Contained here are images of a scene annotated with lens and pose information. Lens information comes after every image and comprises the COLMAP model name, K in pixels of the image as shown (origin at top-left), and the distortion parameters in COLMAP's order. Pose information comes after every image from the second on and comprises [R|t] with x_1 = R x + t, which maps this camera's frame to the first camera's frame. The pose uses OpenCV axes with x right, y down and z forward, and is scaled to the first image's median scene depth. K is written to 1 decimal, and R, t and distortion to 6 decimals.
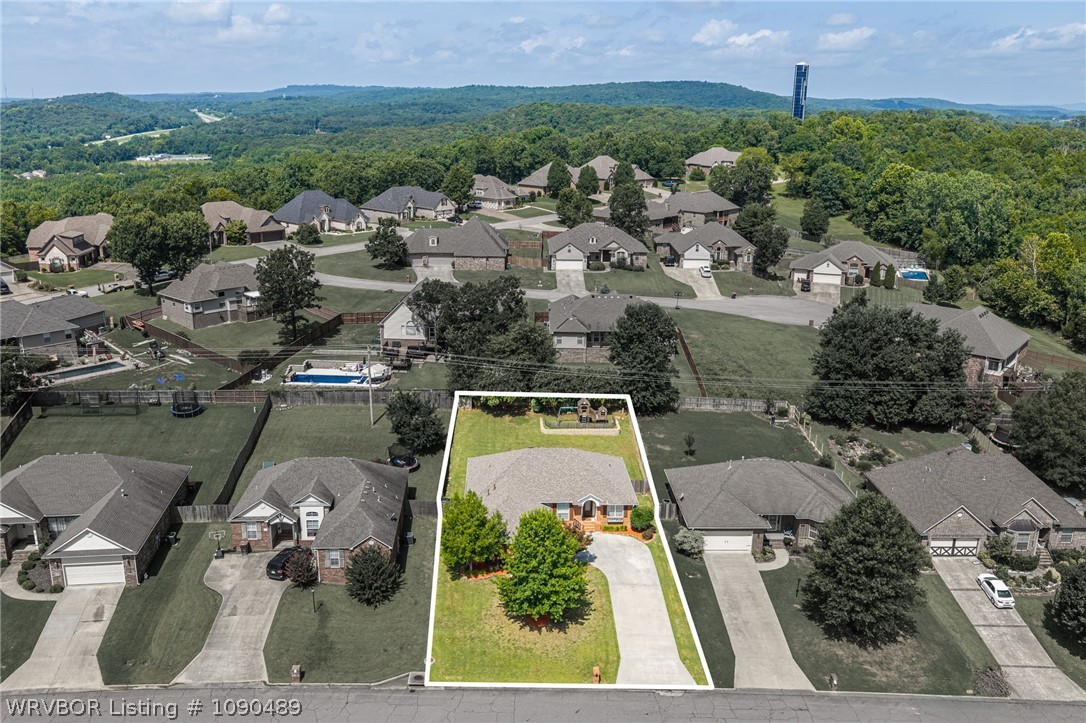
lens RADIAL K [[898.1, 0, 543.4], [0, 898.1, 356.5], [0, 0, 1]] dist [0.025881, -0.028735]
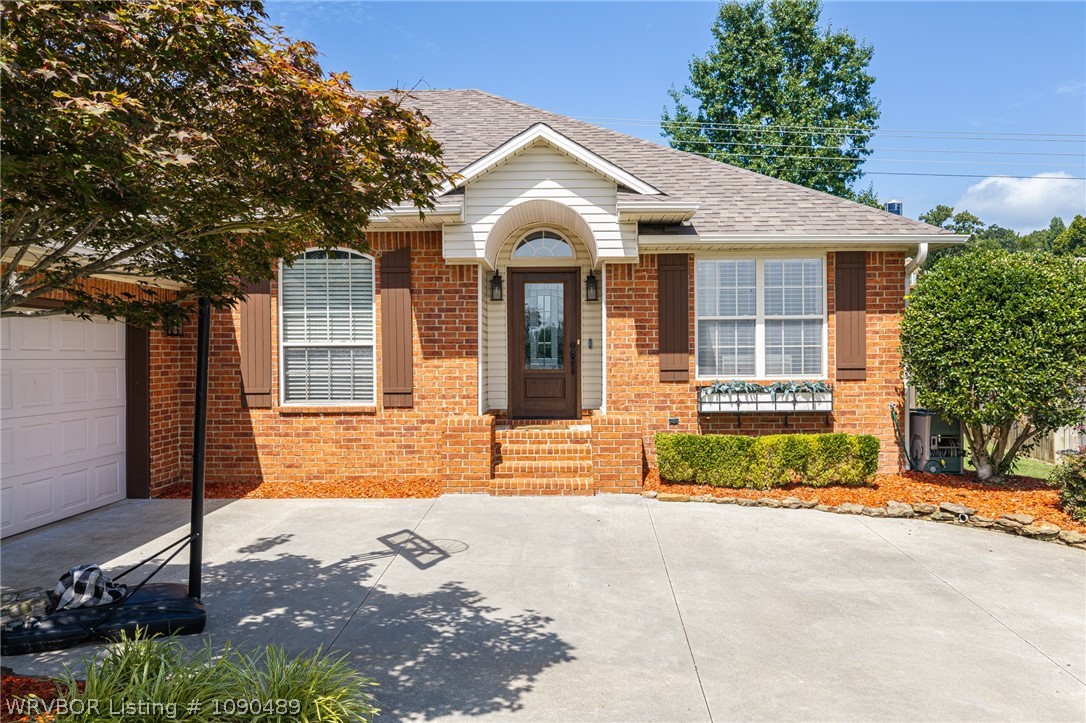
lens RADIAL K [[898.1, 0, 546.6], [0, 898.1, 360.7], [0, 0, 1]] dist [0.025881, -0.028735]
pose [[0.997724, -0.018090, -0.064966, 0.055347], [0.000041, 0.963513, -0.267660, 0.195372], [0.067437, 0.267048, 0.961321, 0.826435]]
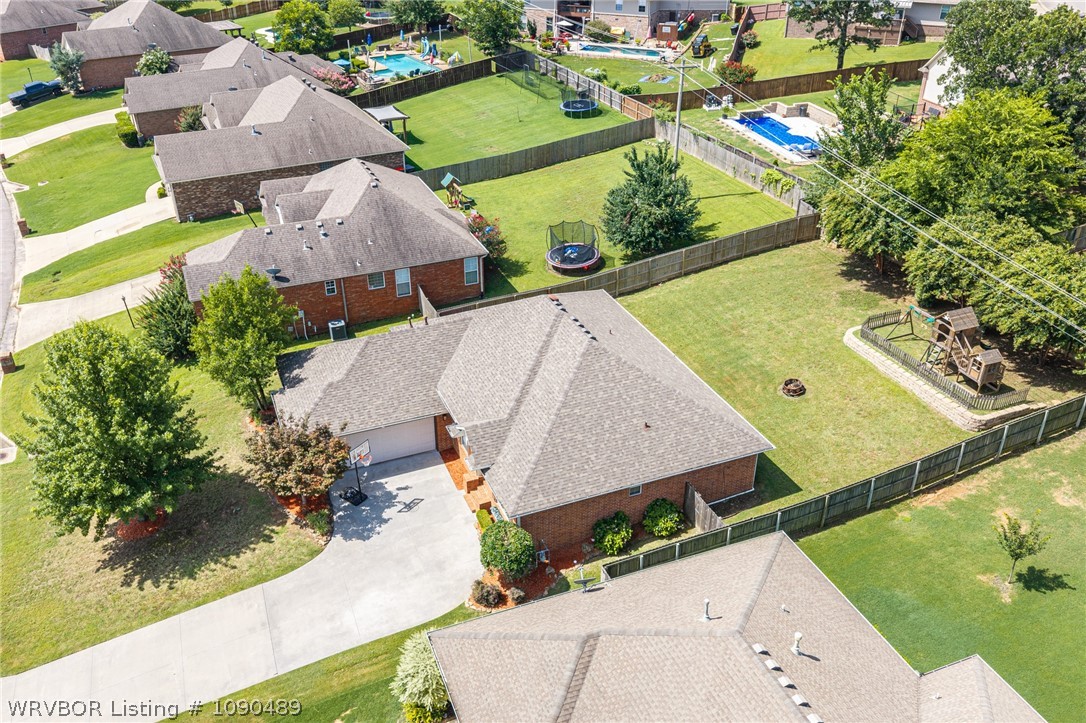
lens RADIAL K [[898.1, 0, 546.7], [0, 898.1, 362.3], [0, 0, 1]] dist [0.025881, -0.028735]
pose [[0.326902, 0.456848, -0.827299, 0.375063], [-0.244061, 0.886511, 0.393107, -0.050006], [0.913000, 0.073404, 0.401301, 0.793100]]
